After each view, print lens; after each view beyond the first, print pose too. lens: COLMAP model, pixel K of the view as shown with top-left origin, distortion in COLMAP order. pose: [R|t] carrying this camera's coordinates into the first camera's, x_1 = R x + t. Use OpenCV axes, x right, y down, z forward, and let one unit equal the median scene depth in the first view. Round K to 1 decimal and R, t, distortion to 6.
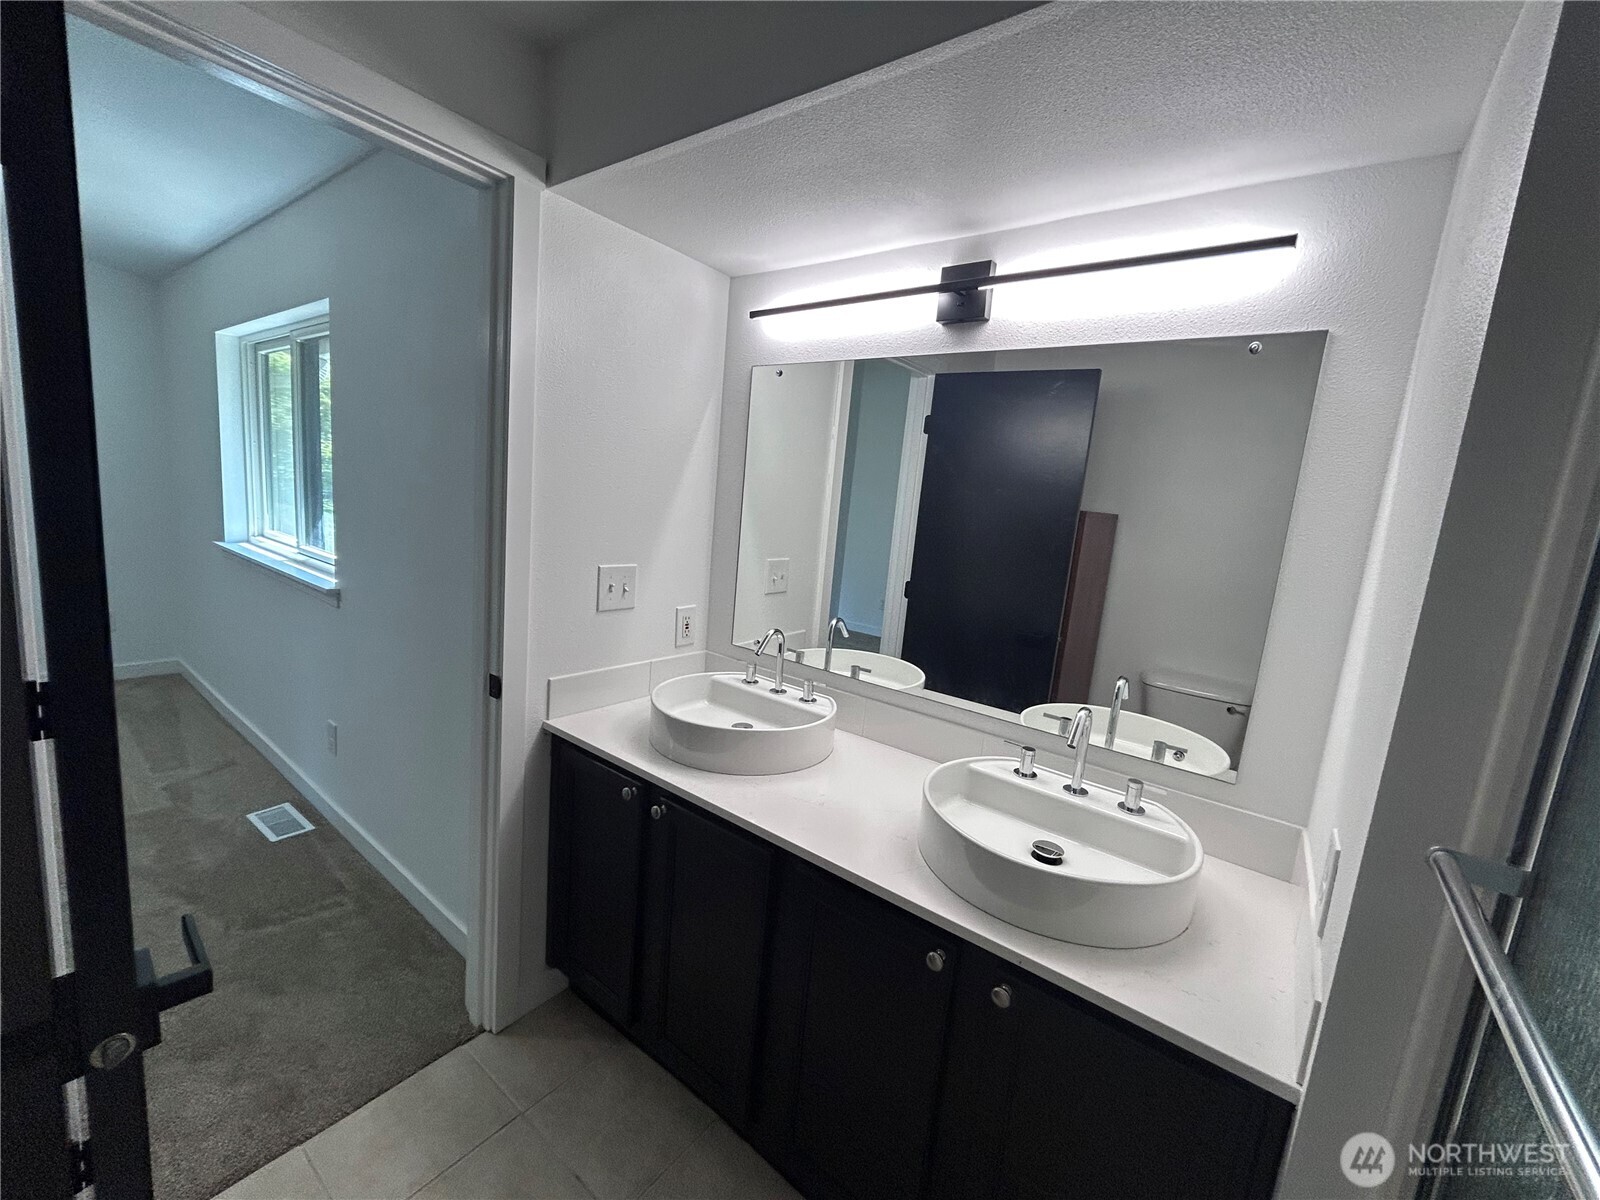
lens RADIAL K [[648.8, 0, 800.0], [0, 648.8, 600.0], [0, 0, 1]] dist [-0.000030, 0.000192]
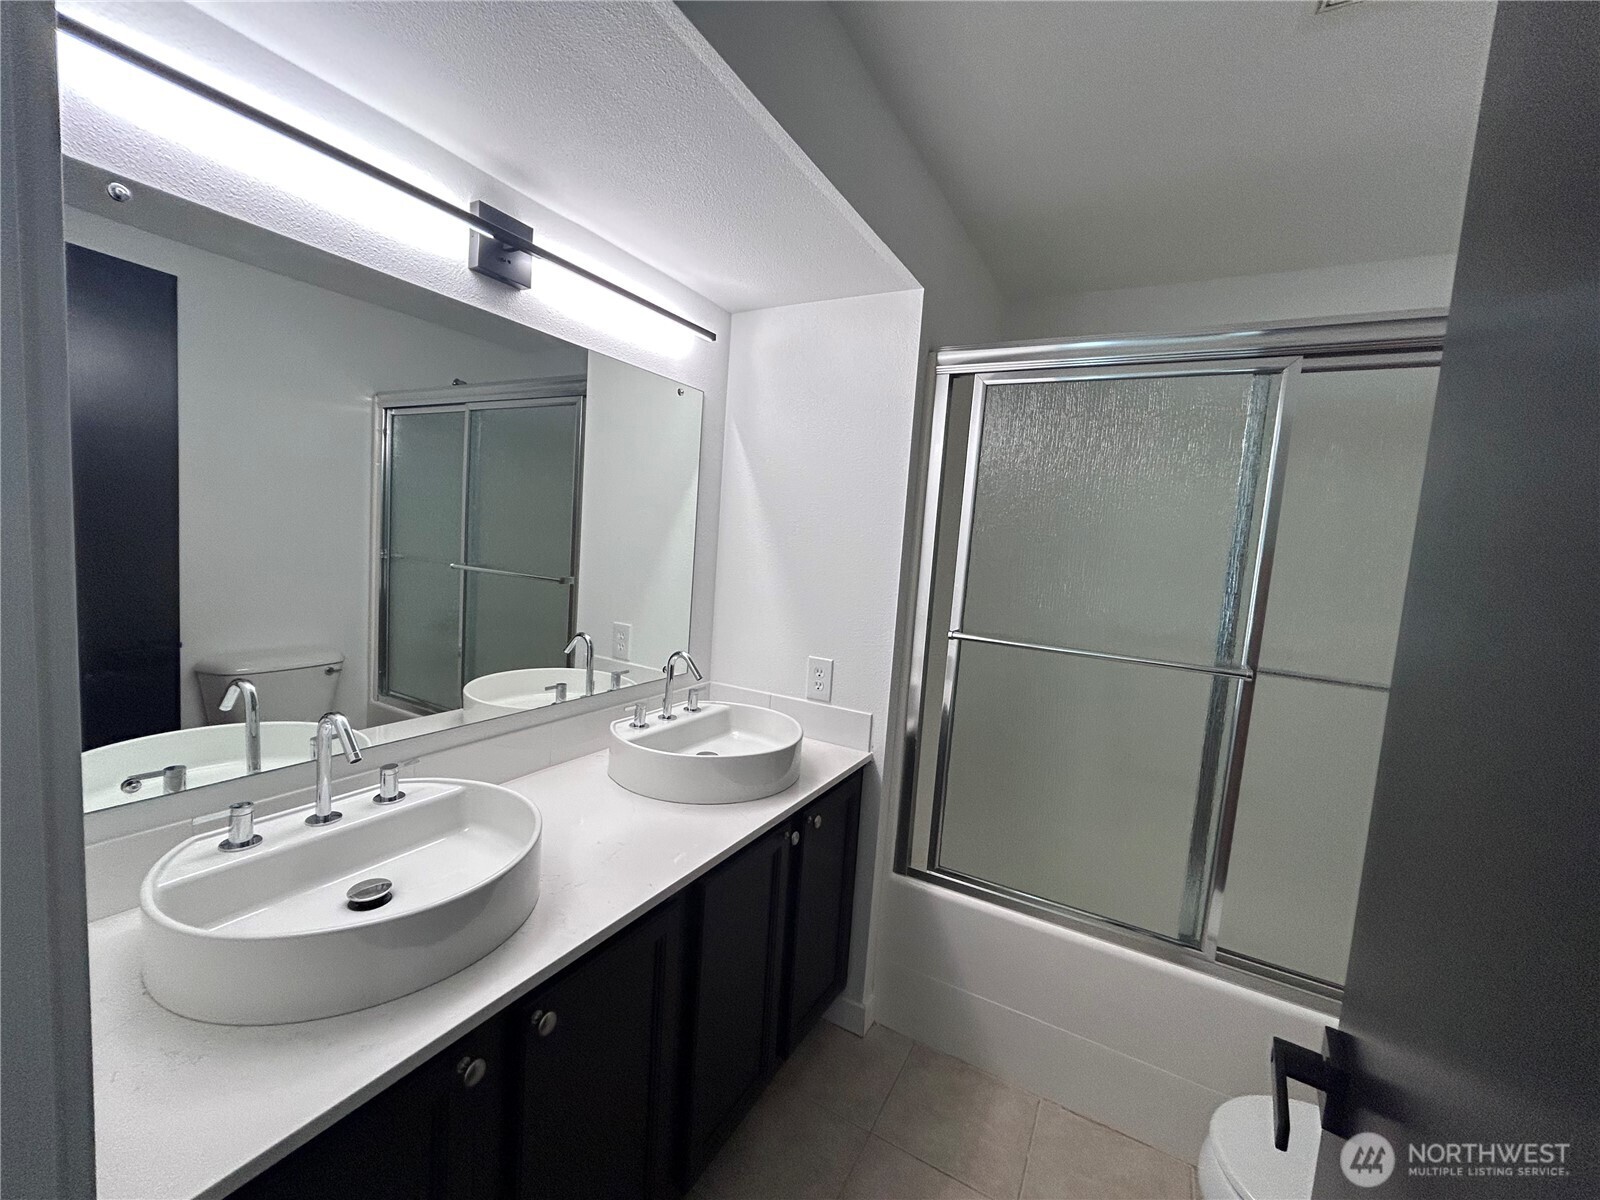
lens RADIAL K [[649.4, 0, 800.0], [0, 649.4, 600.0], [0, 0, 1]] dist [-0.001838, 0.001048]
pose [[-0.142214, -0.168211, 0.975438, -0.705944], [0.096756, 0.978373, 0.182824, -0.123189], [-0.985096, 0.120380, -0.122863, 0.743691]]
